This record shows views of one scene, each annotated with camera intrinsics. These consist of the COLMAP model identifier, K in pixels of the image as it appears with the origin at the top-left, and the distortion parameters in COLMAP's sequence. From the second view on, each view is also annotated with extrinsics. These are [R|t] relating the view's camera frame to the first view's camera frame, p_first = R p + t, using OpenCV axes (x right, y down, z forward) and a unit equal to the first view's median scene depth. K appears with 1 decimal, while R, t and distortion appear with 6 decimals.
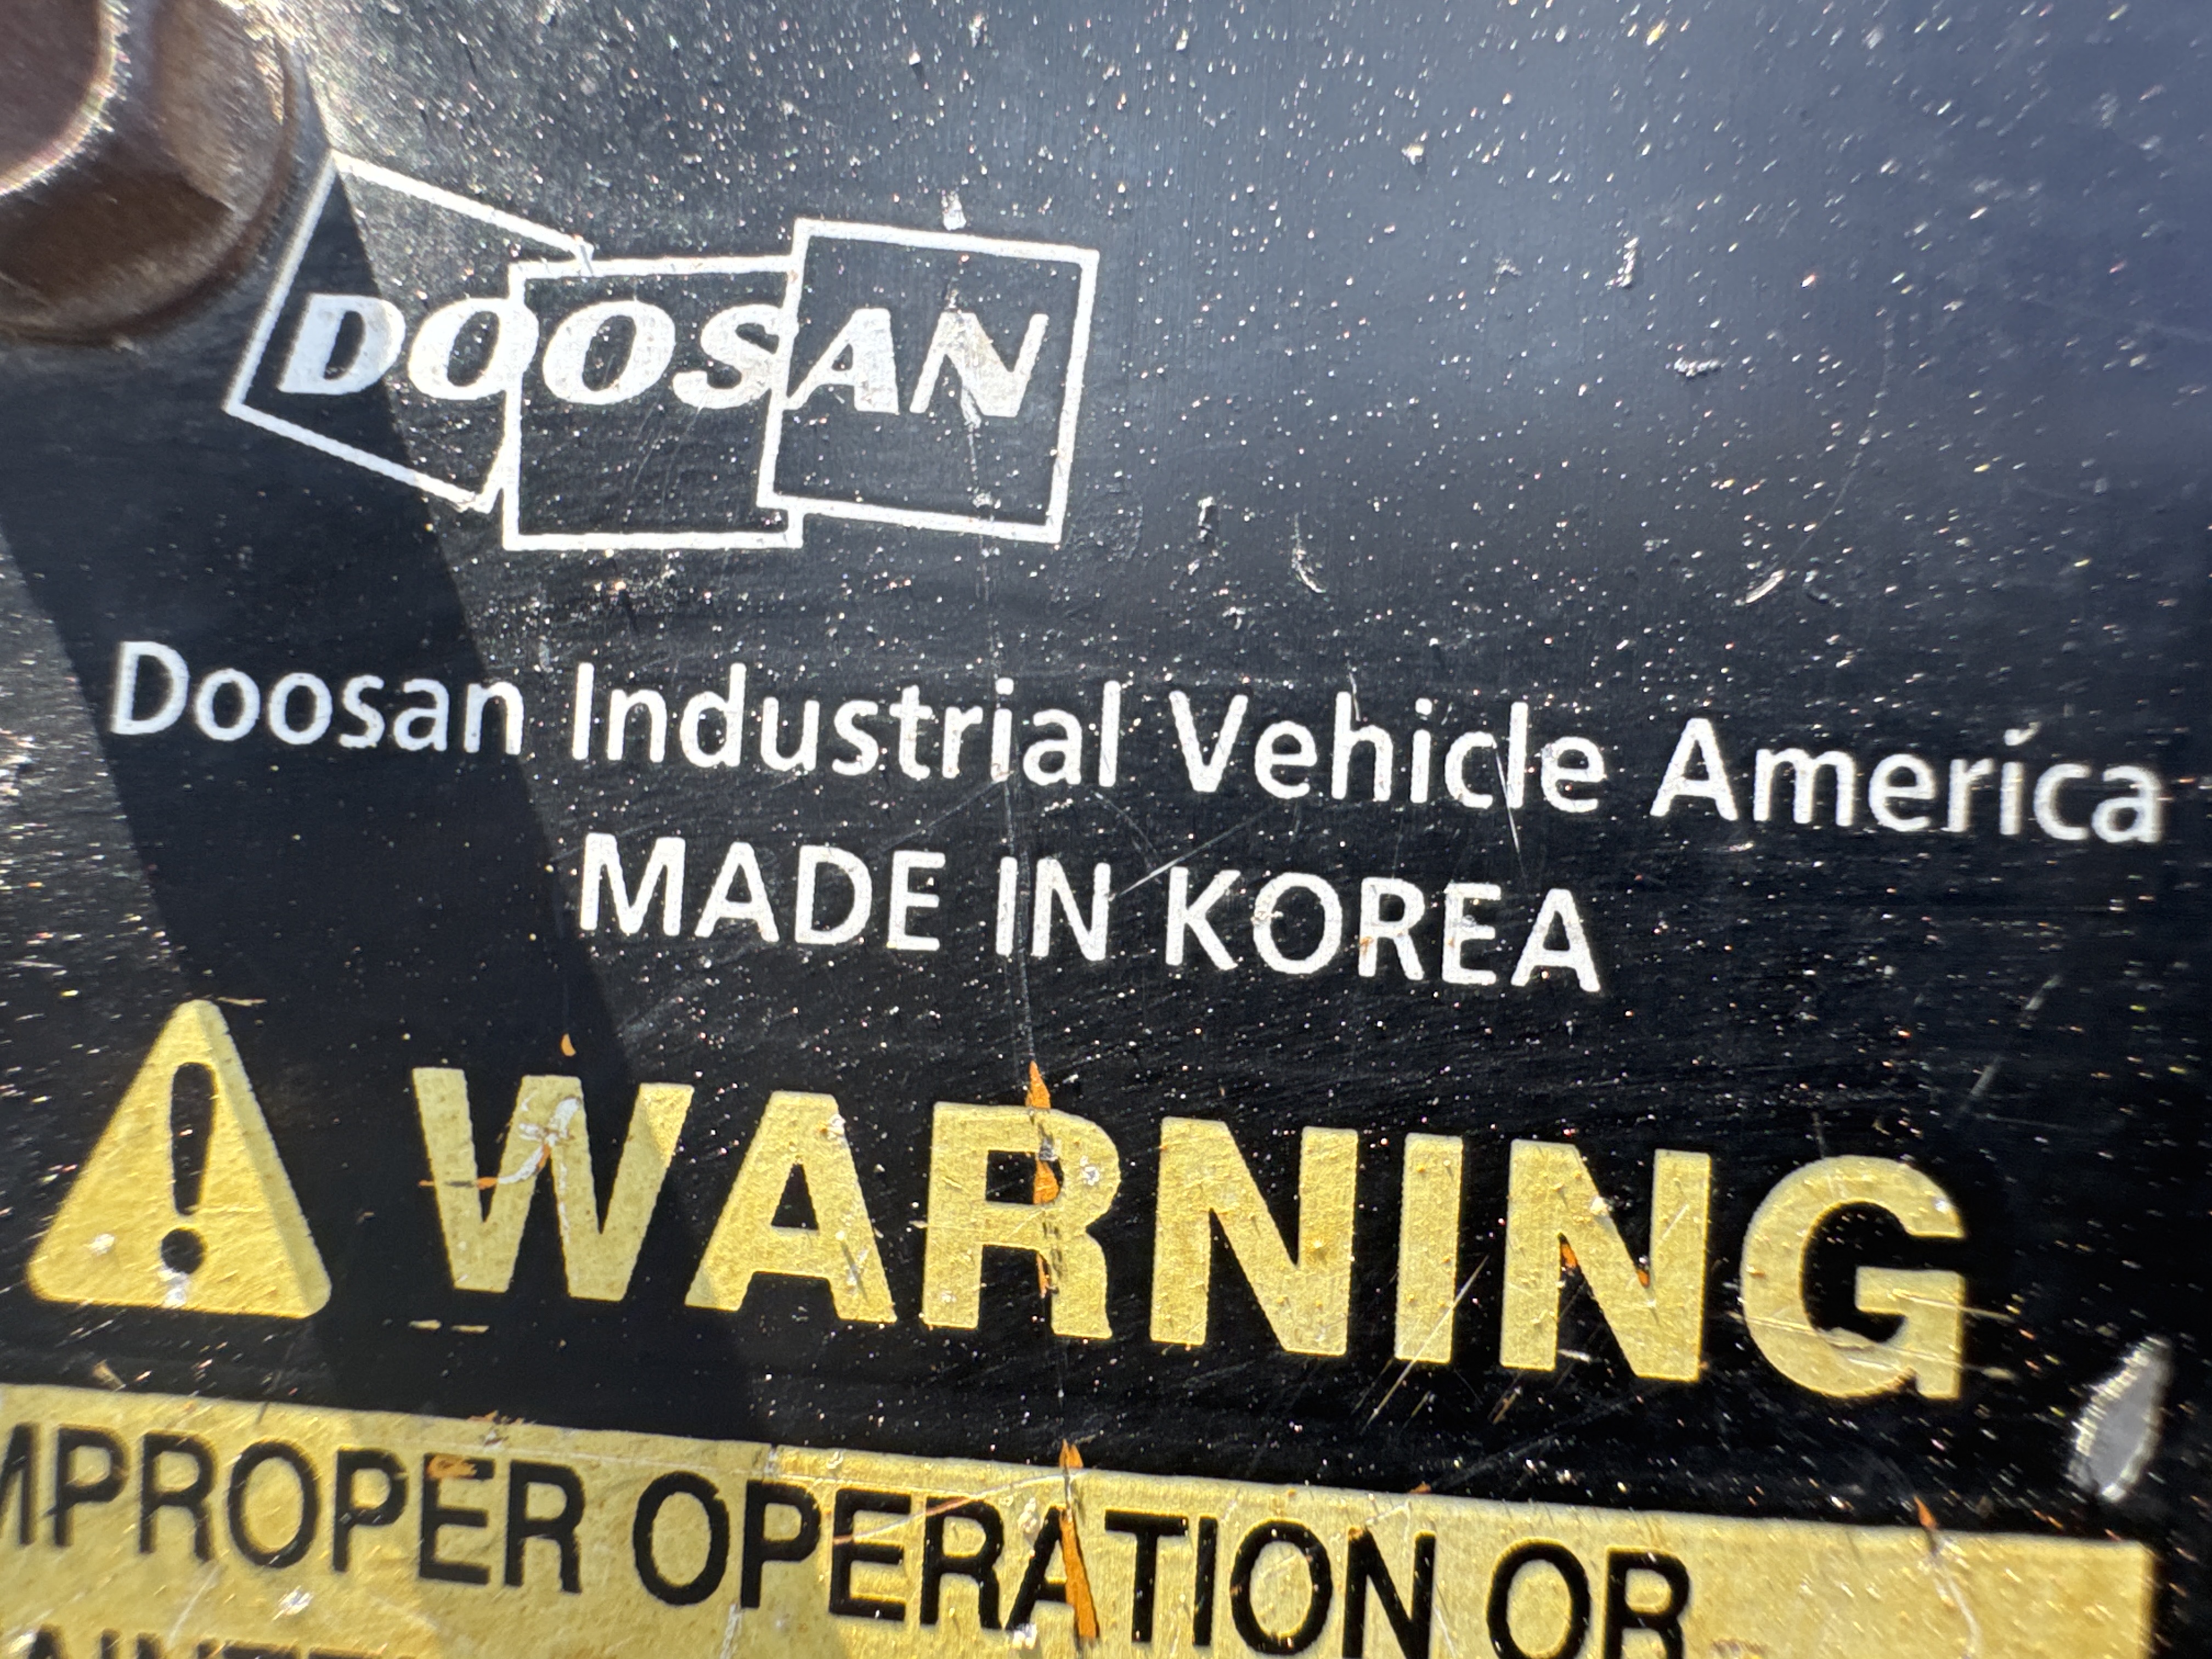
lens RADIAL K [[1519.3, 0, 1107.5], [0, 1519.3, 826.2], [0, 0, 1]] dist [-0.000891, -0.003800]
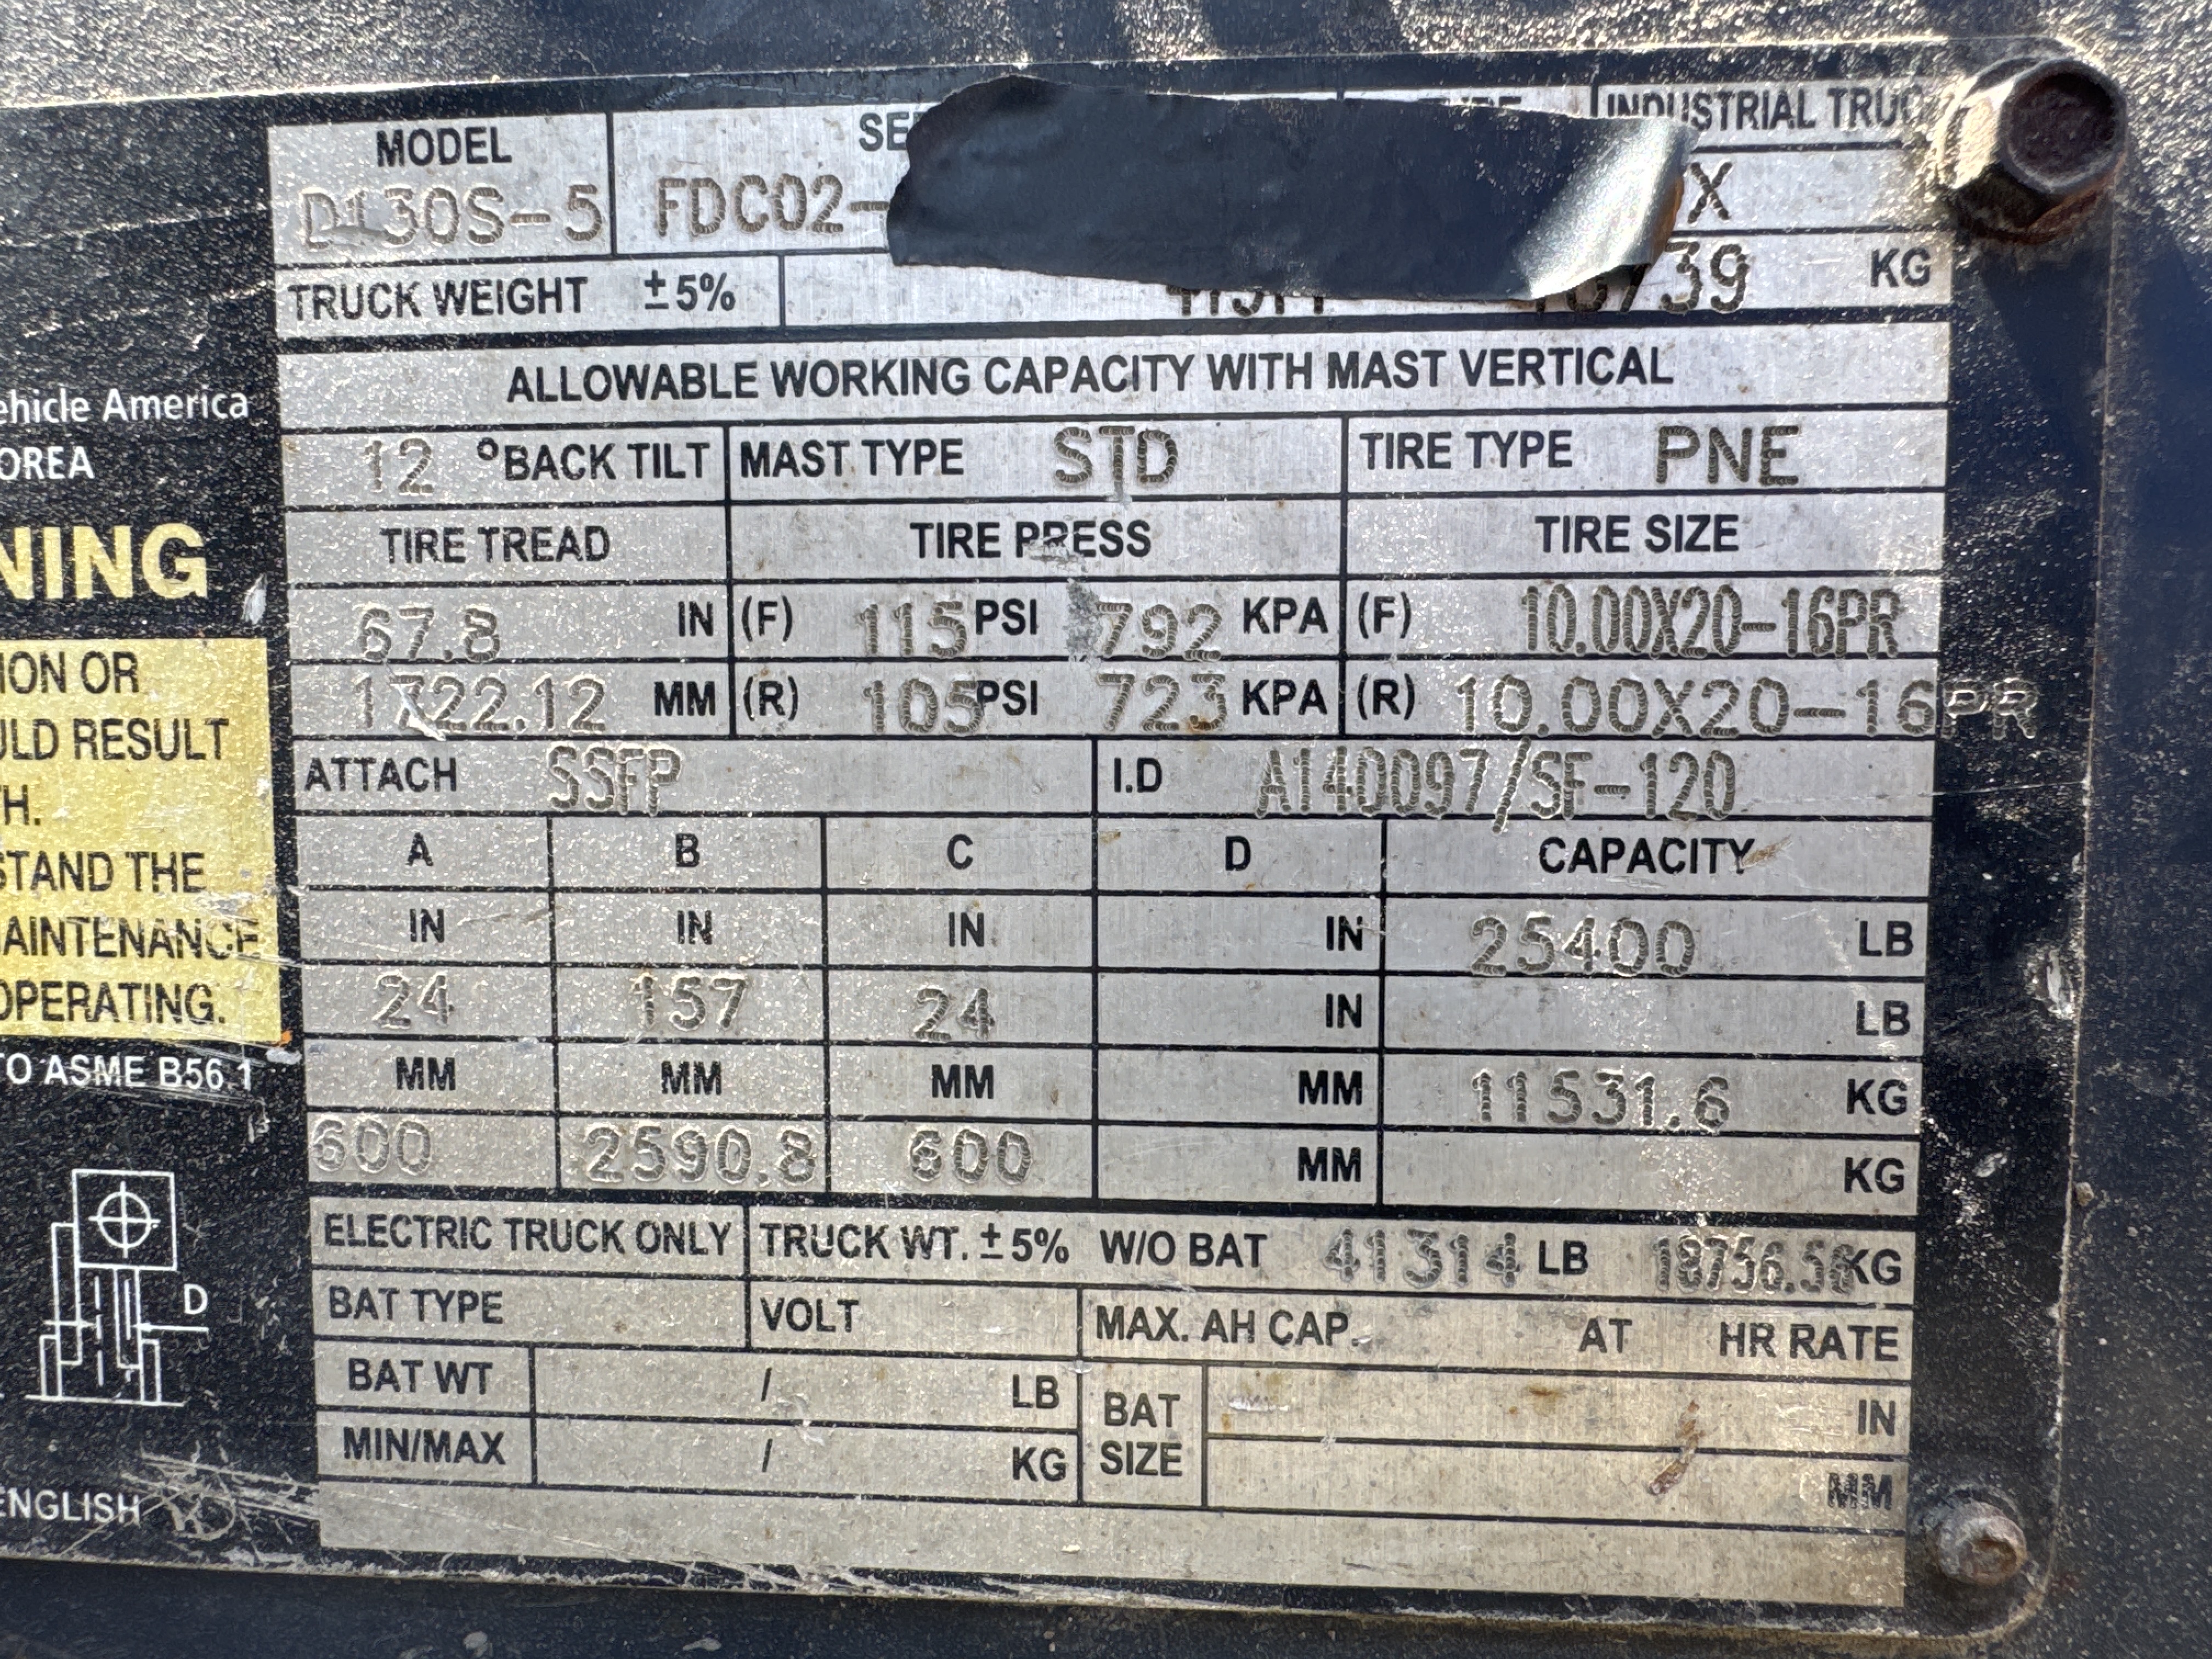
lens RADIAL K [[1519.3, 0, 1104.8], [0, 1519.3, 832.2], [0, 0, 1]] dist [-0.000891, -0.003800]
pose [[0.996143, -0.052803, -0.070081, 2.634236], [0.057893, 0.995671, 0.072709, 0.744425], [0.065938, -0.076486, 0.994888, -2.099695]]
